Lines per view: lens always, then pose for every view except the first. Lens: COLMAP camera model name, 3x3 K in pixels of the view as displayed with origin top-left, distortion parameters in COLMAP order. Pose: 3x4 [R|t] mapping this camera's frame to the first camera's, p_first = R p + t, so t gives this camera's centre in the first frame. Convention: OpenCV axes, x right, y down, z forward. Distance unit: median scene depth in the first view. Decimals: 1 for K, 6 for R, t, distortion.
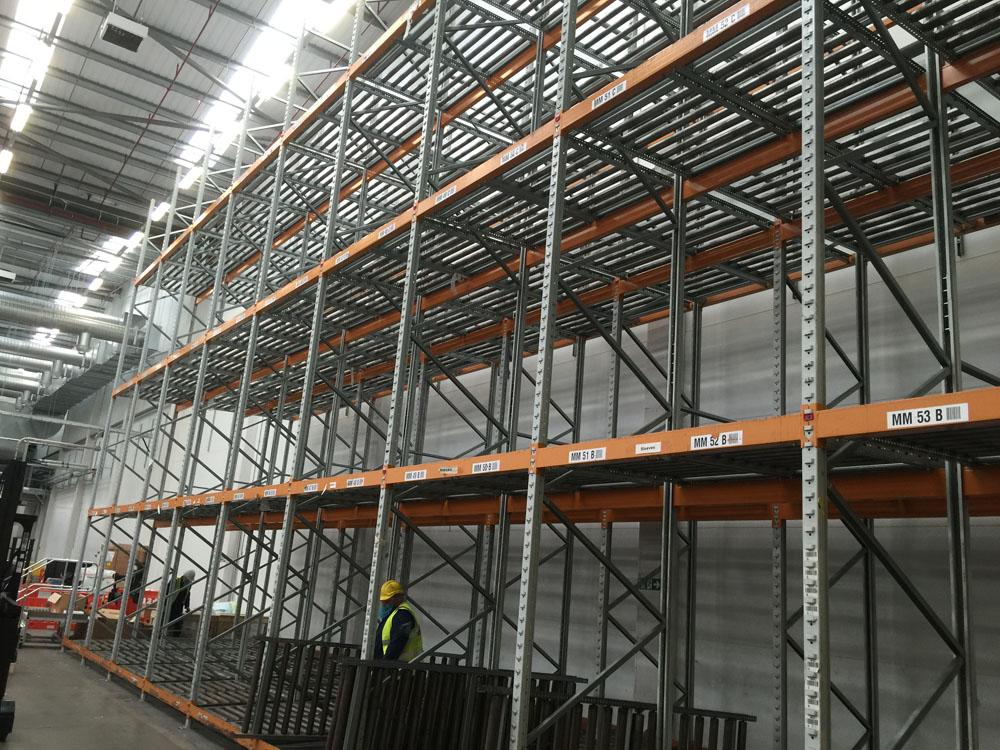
lens RADIAL K [[849.4, 0, 500.0], [0, 849.4, 375.0], [0, 0, 1]] dist [0.076401, -0.119554]
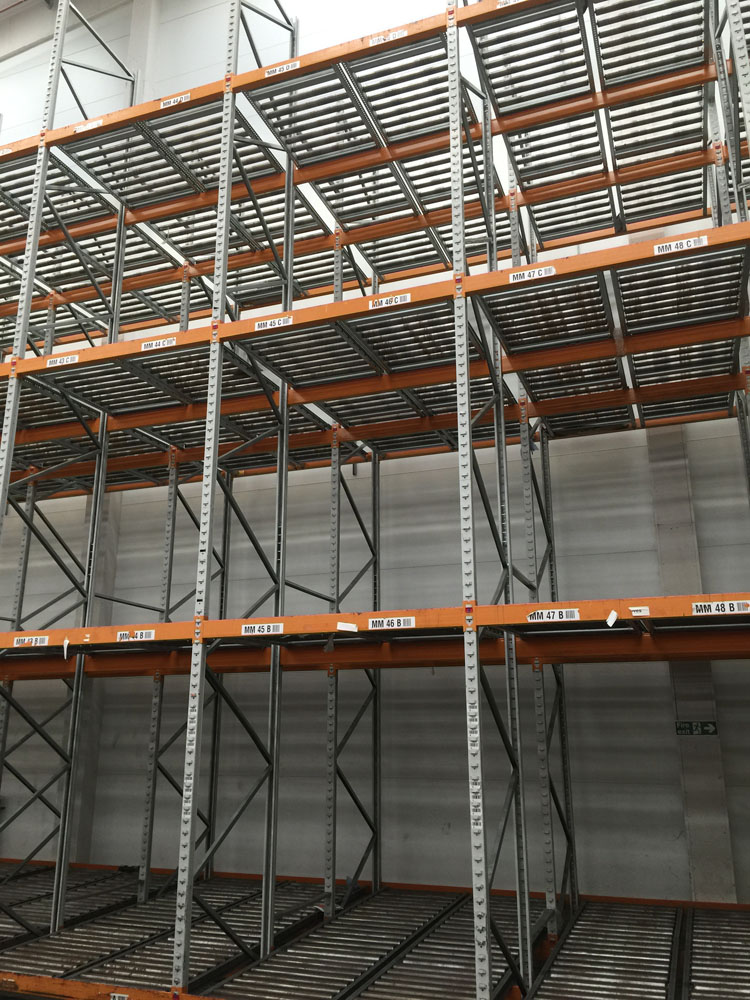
lens RADIAL K [[849.4, 0, 375.0], [0, 849.4, 500.0], [0, 0, 1]] dist [0.076401, -0.119554]
pose [[0.831529, 0.072235, 0.550764, -0.147501], [-0.068945, 0.997263, -0.026704, -0.091274], [-0.551185, -0.015767, 0.834234, -0.291889]]
